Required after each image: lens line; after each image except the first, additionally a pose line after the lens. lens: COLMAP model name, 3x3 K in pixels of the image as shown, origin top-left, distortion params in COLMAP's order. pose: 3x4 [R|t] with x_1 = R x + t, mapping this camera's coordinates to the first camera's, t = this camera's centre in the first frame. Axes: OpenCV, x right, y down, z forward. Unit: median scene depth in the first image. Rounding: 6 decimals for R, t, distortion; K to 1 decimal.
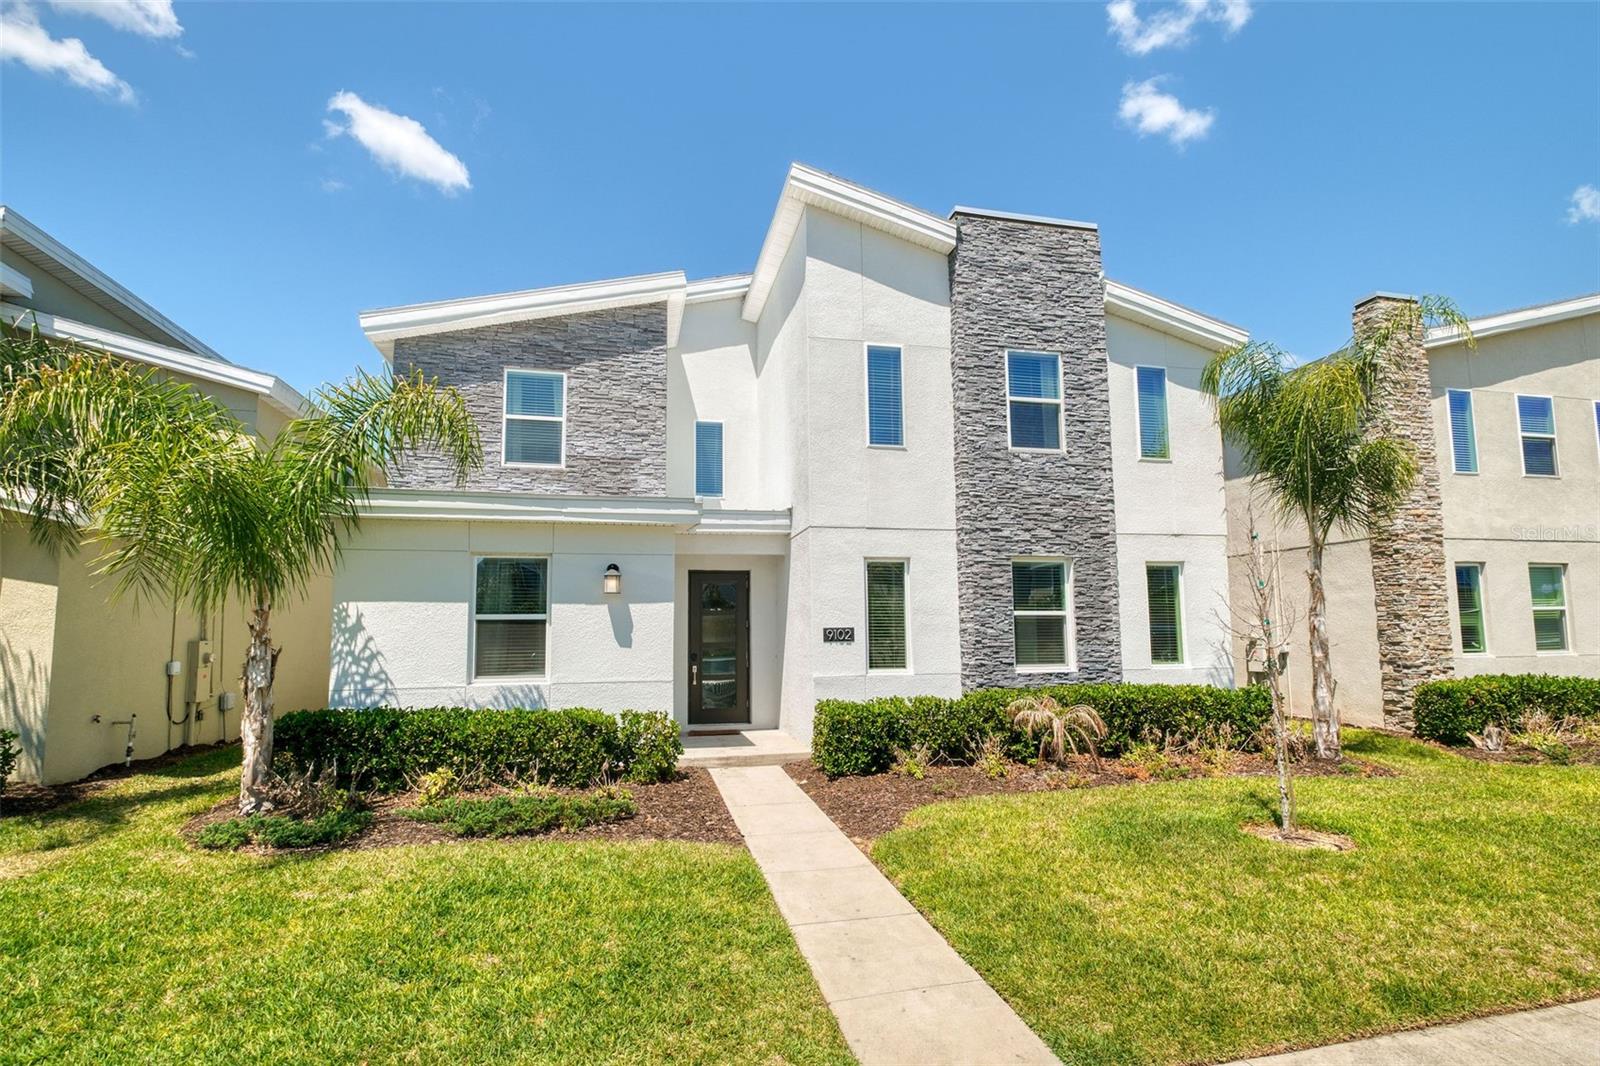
lens RADIAL K [[705.3, 0, 800.0], [0, 705.3, 533.0], [0, 0, 1]] dist [-0.002623, -0.001531]
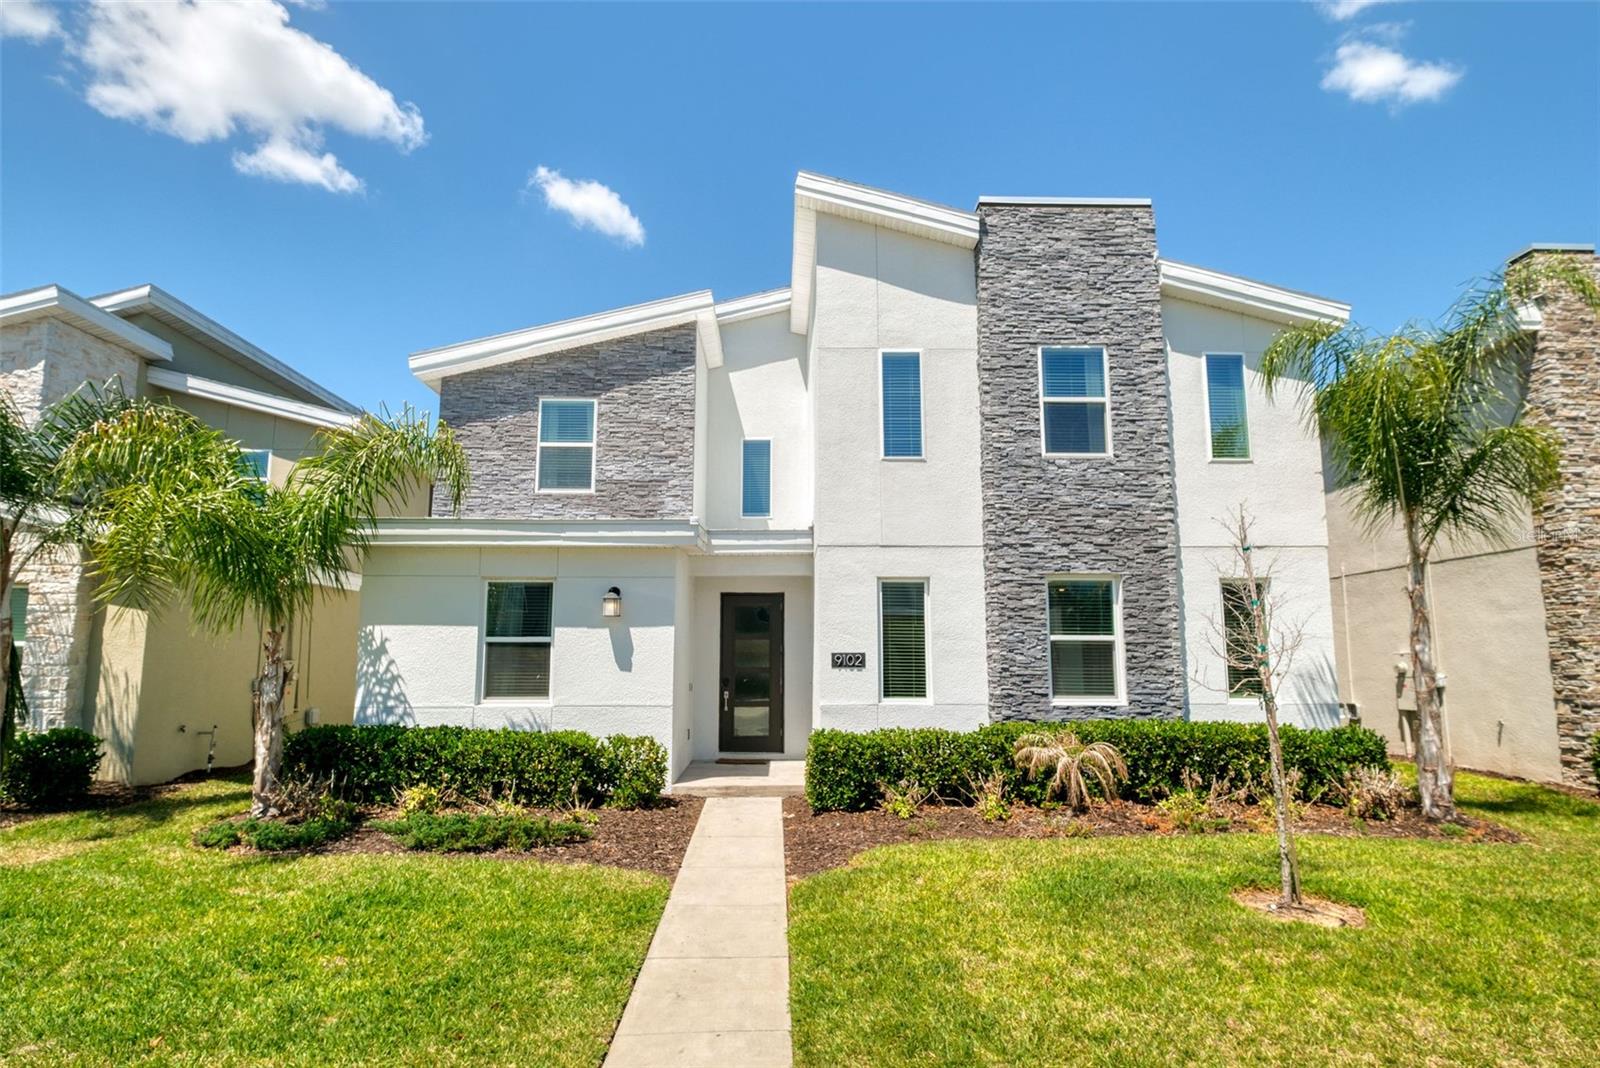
lens RADIAL K [[747.0, 0, 796.3], [0, 747.0, 529.0], [0, 0, 1]] dist [-0.008284, -0.000420]
pose [[0.981557, -0.024293, -0.189621, 0.169213], [0.018271, 0.999274, -0.033443, 0.001333], [0.190296, 0.029362, 0.981288, 0.004989]]
